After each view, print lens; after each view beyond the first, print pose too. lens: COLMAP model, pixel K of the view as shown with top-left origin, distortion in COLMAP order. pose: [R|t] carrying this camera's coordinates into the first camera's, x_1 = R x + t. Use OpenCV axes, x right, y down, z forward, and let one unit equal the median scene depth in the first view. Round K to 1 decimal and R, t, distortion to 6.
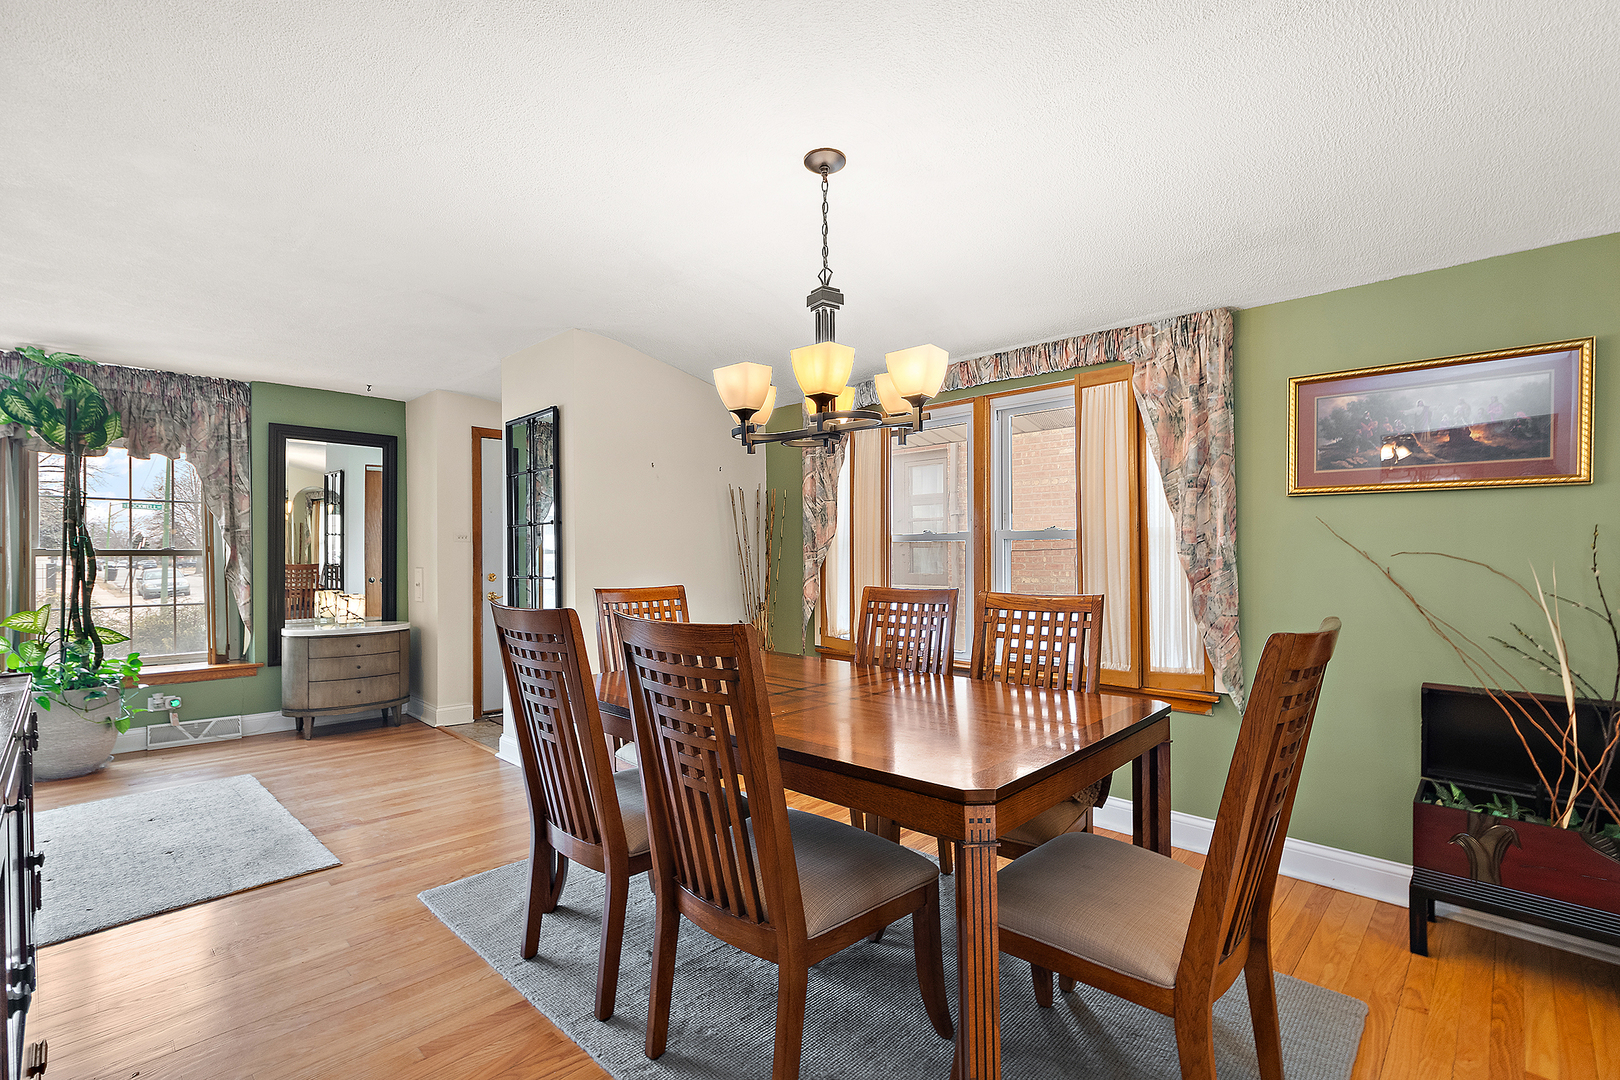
lens RADIAL K [[725.9, 0, 796.0], [0, 725.9, 563.3], [0, 0, 1]] dist [0.000922, 0.000732]
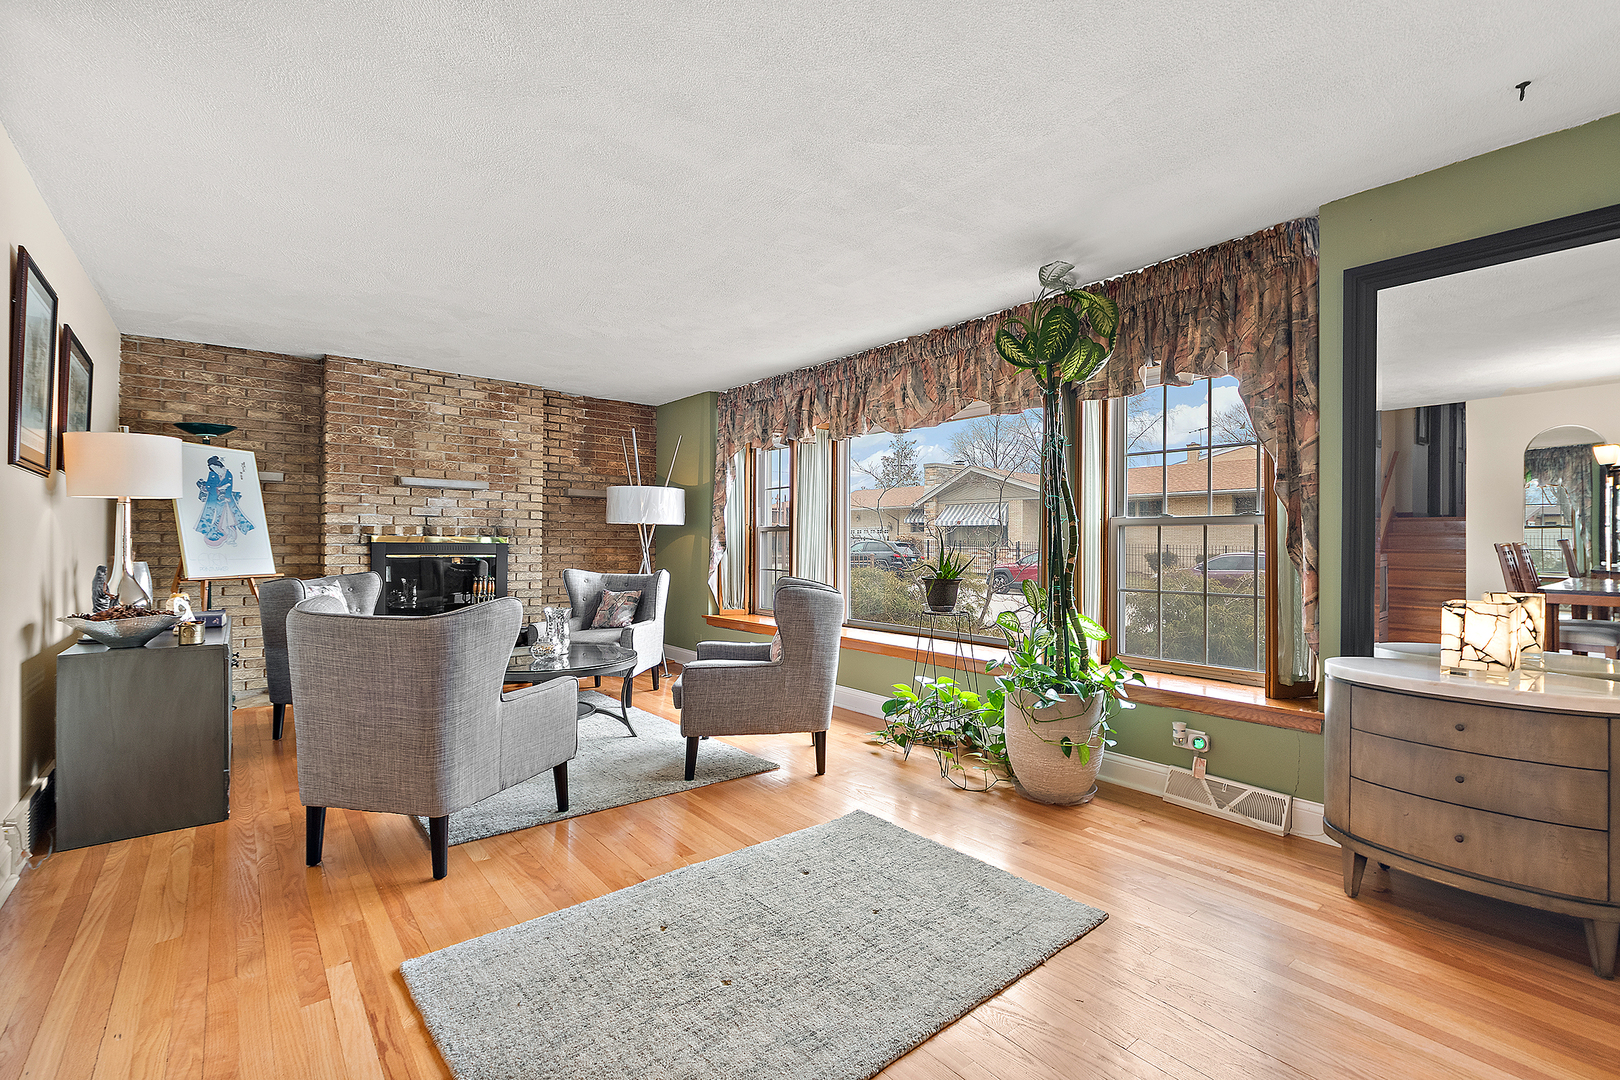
lens RADIAL K [[720.5, 0, 806.9], [0, 720.5, 549.8], [0, 0, 1]] dist [0.000177, -0.000559]
pose [[-0.116239, 0.007435, -0.993193, -0.170296], [-0.014392, 0.999854, 0.009169, 0.015400], [0.993117, 0.015360, -0.116115, 0.762798]]
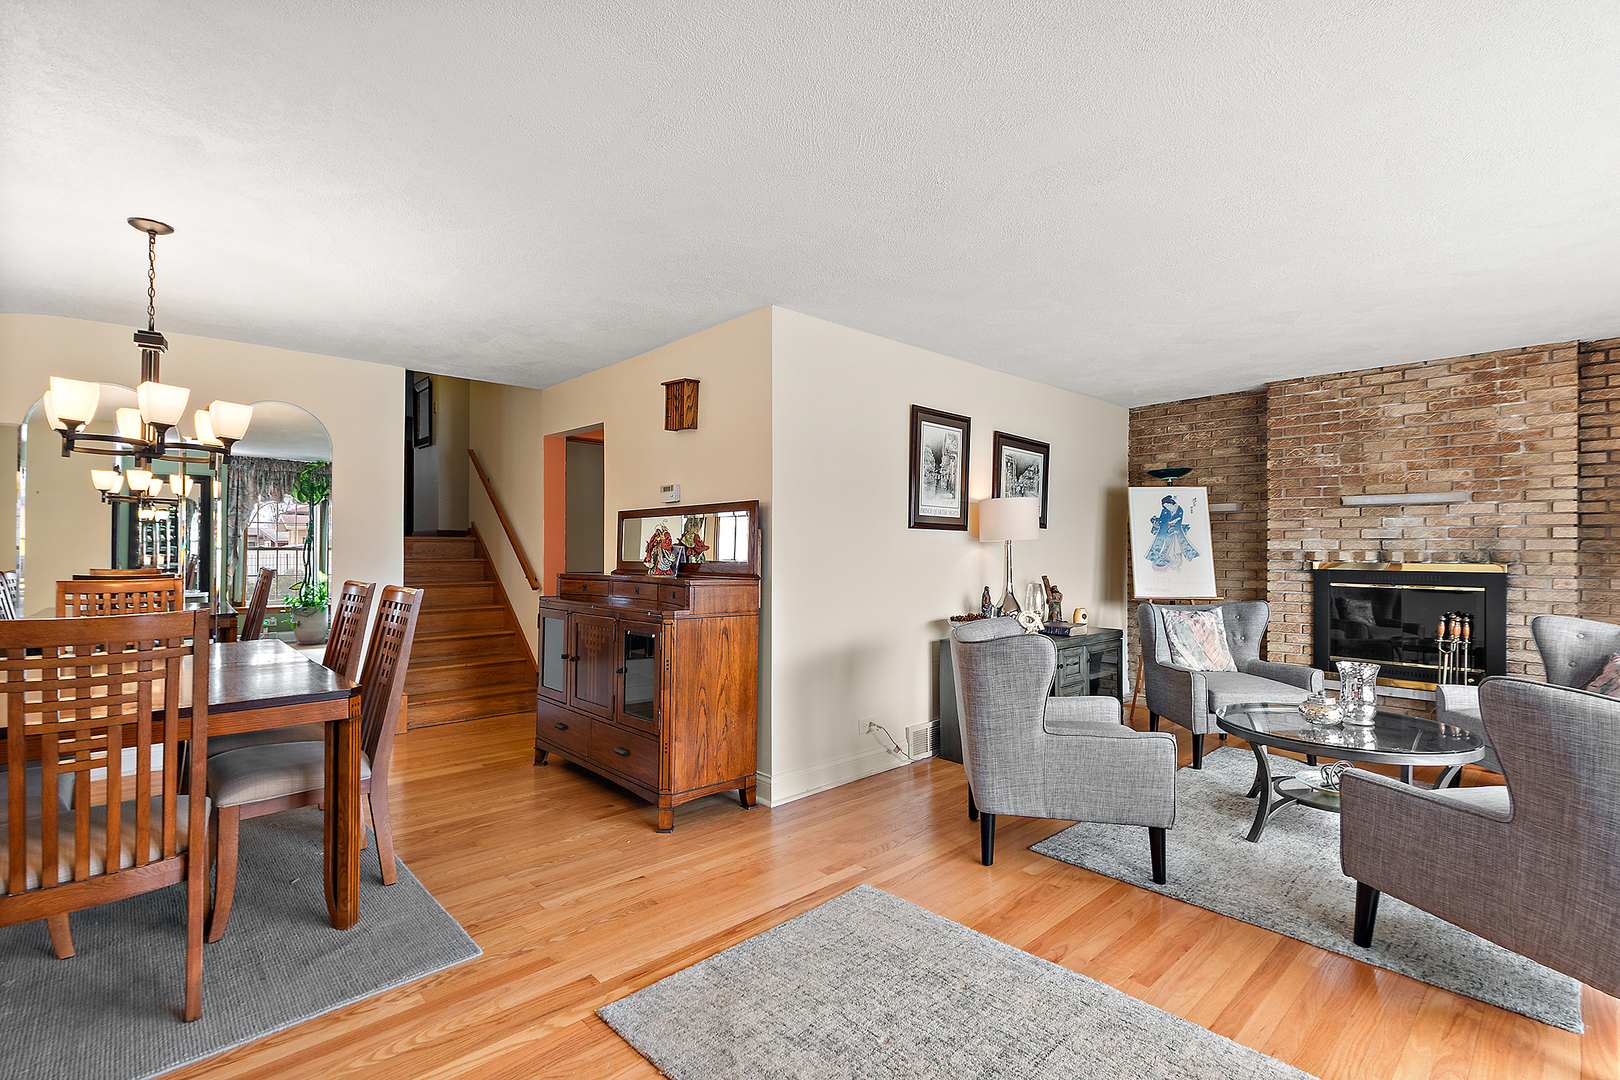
lens RADIAL K [[733.9, 0, 808.1], [0, 733.9, 545.1], [0, 0, 1]] dist [-0.001411, 0.000467]
pose [[-0.998794, -0.001795, 0.049074, -0.565691], [-0.001698, 0.999997, 0.002000, -0.015554], [-0.049077, 0.001914, -0.998793, 1.104326]]
